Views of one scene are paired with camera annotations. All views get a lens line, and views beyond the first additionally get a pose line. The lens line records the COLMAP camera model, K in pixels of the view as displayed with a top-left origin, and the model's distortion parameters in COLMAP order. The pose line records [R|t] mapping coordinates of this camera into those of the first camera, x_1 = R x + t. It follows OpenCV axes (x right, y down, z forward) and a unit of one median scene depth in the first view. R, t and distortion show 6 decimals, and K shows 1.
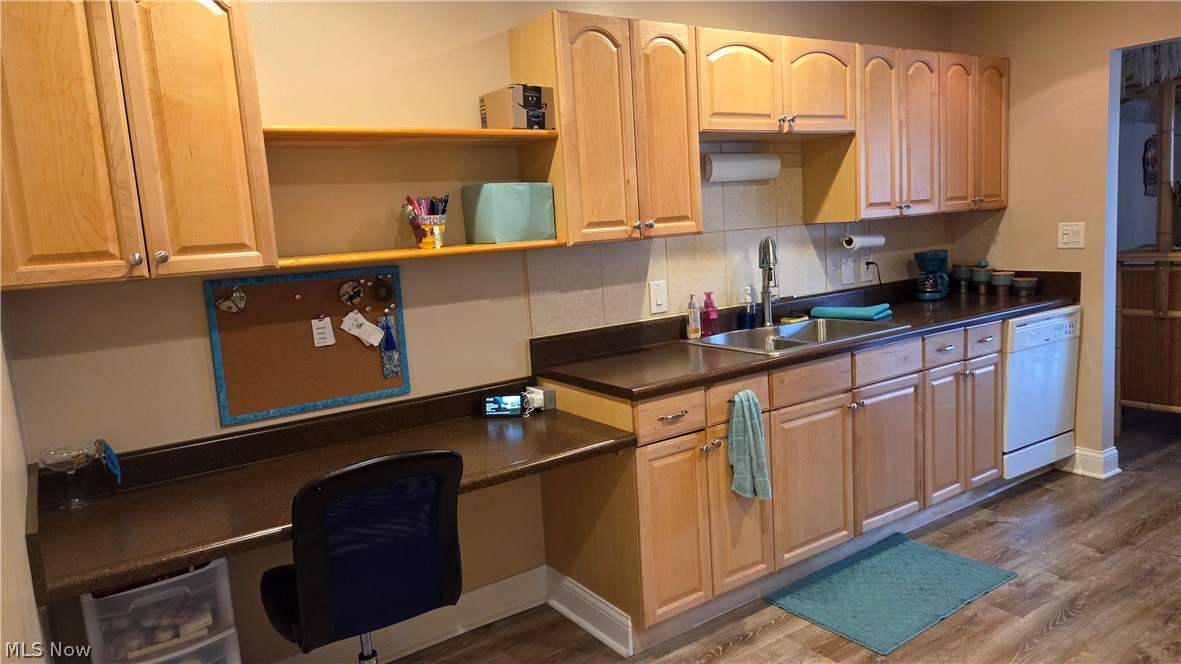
lens RADIAL K [[794.3, 0, 590.5], [0, 794.3, 332.0], [0, 0, 1]] dist [0.029863, -0.000142]
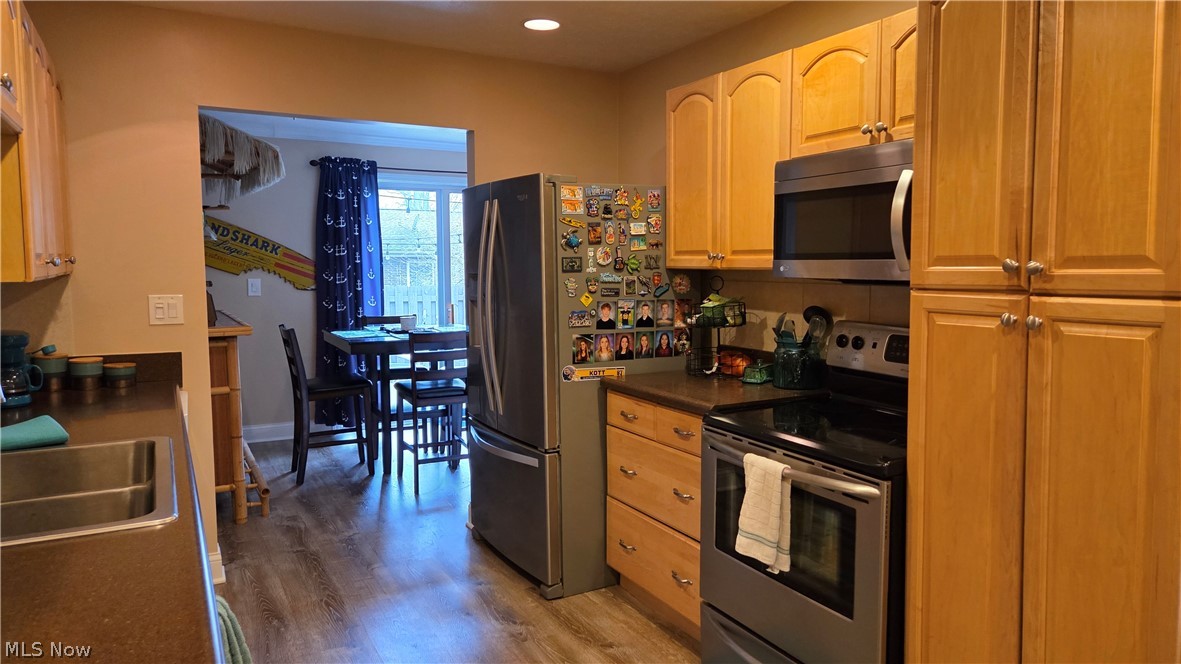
lens RADIAL K [[794.3, 0, 590.5], [0, 794.3, 332.0], [0, 0, 1]] dist [0.029863, -0.000142]
pose [[0.113605, -0.029227, 0.993096, -0.190578], [0.136488, 0.990549, 0.013539, -0.047645], [-0.984106, 0.134007, 0.116521, 0.469082]]
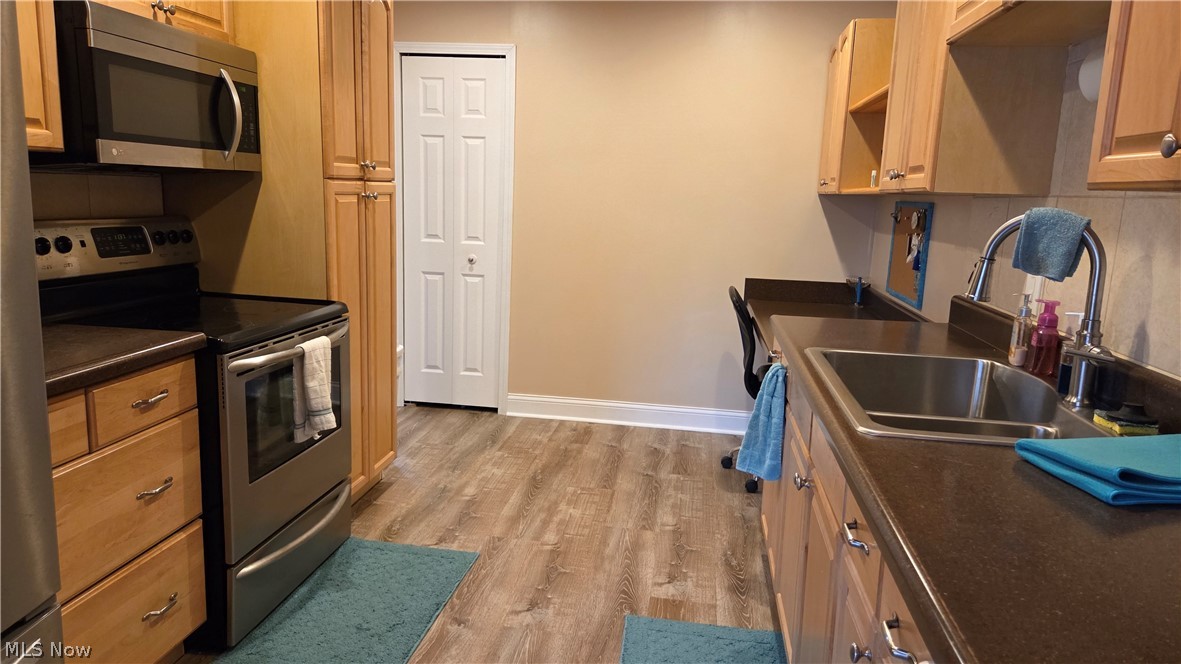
lens RADIAL K [[794.3, 0, 590.5], [0, 794.3, 332.0], [0, 0, 1]] dist [0.029863, -0.000142]
pose [[-0.681005, 0.164027, -0.713672, 0.676302], [-0.096869, 0.945847, 0.309823, -0.150182], [0.725844, 0.280124, -0.628237, 0.963868]]
